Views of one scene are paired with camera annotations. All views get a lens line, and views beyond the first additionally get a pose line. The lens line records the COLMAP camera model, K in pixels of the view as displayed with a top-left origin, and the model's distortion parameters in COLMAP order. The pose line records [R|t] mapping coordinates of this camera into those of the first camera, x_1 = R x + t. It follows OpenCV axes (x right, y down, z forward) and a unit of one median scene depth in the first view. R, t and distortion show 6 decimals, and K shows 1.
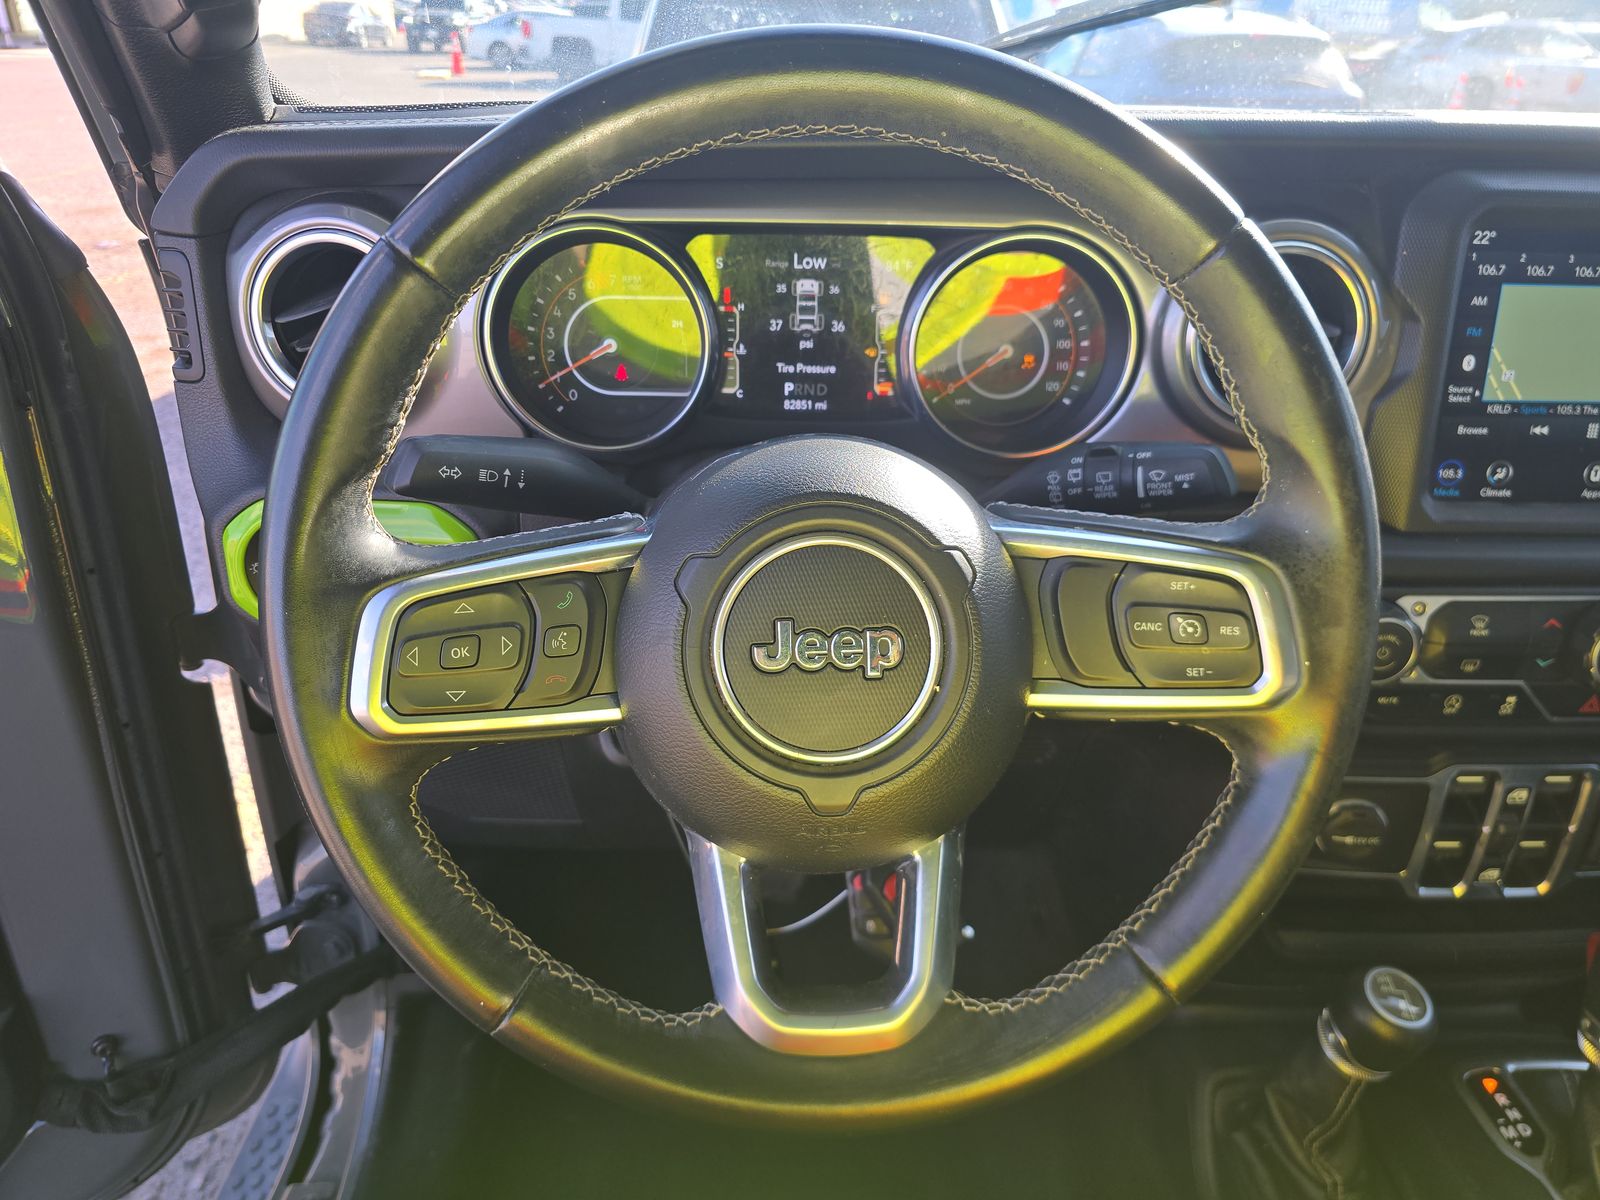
lens RADIAL K [[1051.0, 0, 800.0], [0, 1051.0, 600.0], [0, 0, 1]] dist [0.000460, -0.002639]
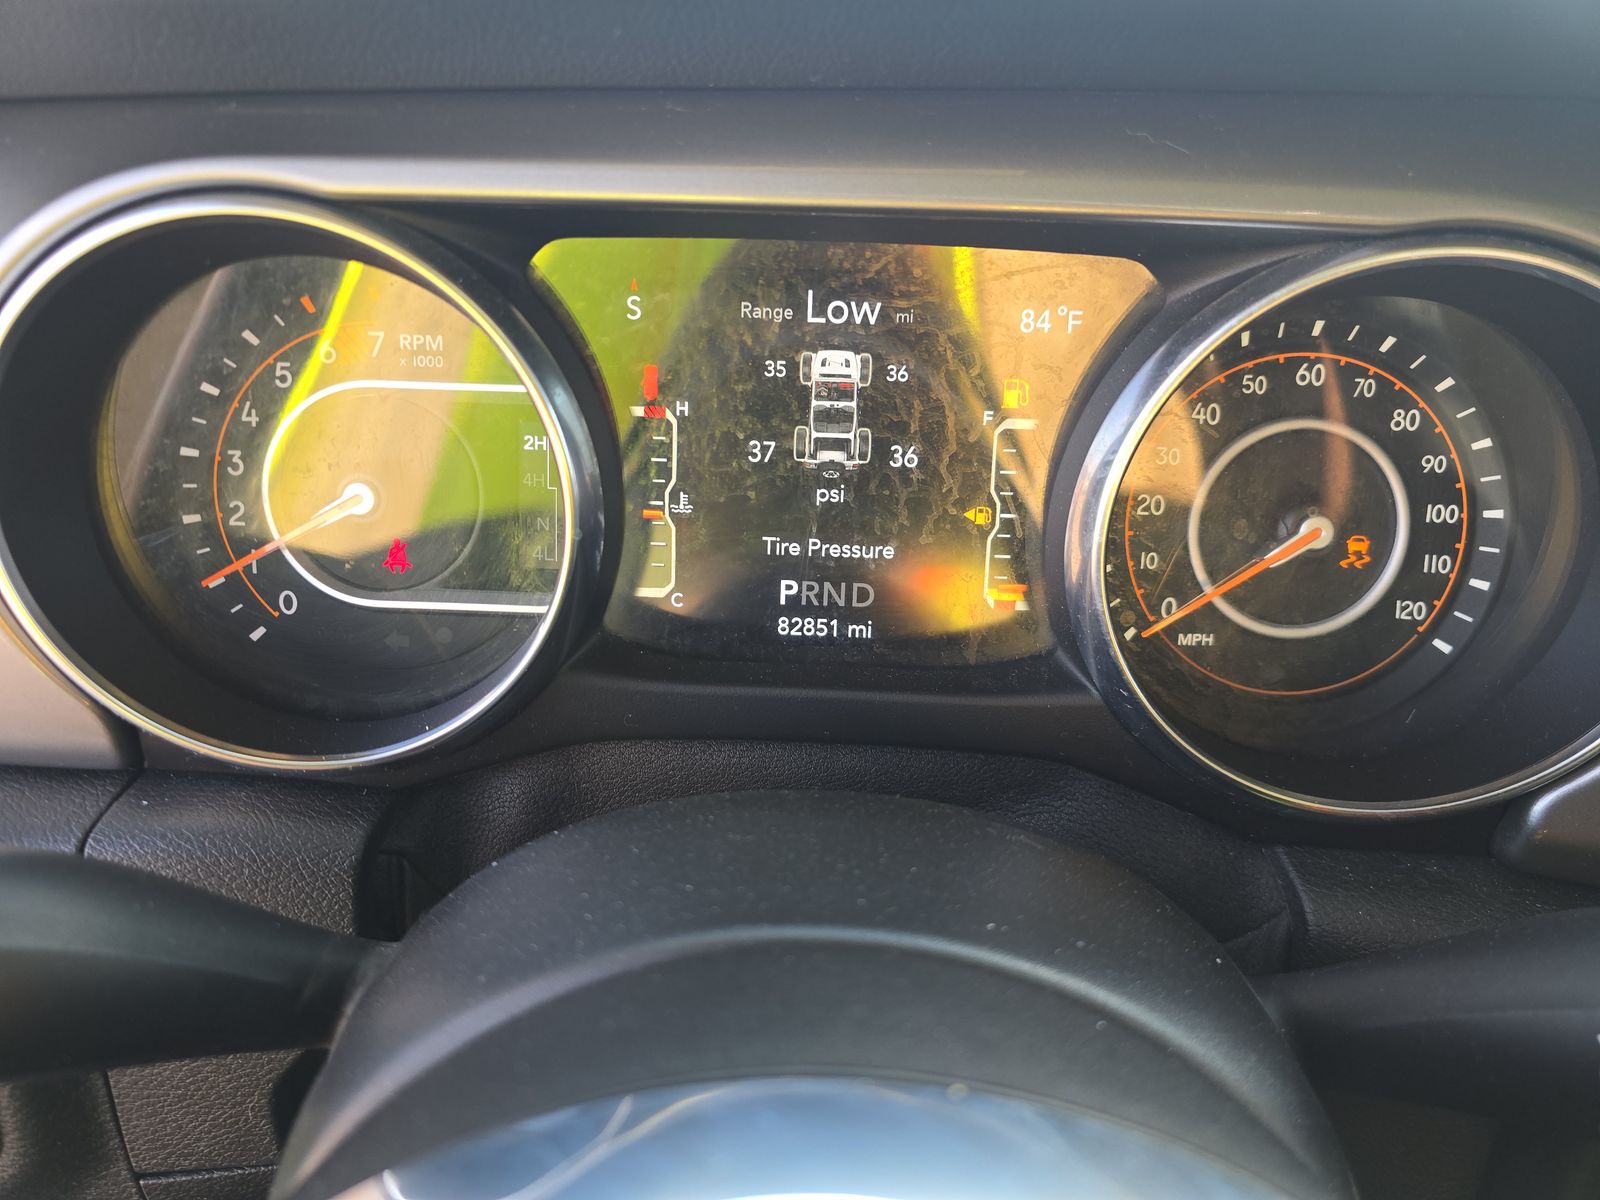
lens RADIAL K [[1080.4, 0, 800.0], [0, 1080.4, 600.0], [0, 0, 1]] dist [-0.007745, -0.002869]
pose [[0.998657, 0.028866, -0.043033, 0.014521], [-0.030874, 0.998429, -0.046761, -0.183610], [0.041615, 0.048027, 0.997979, 0.569678]]
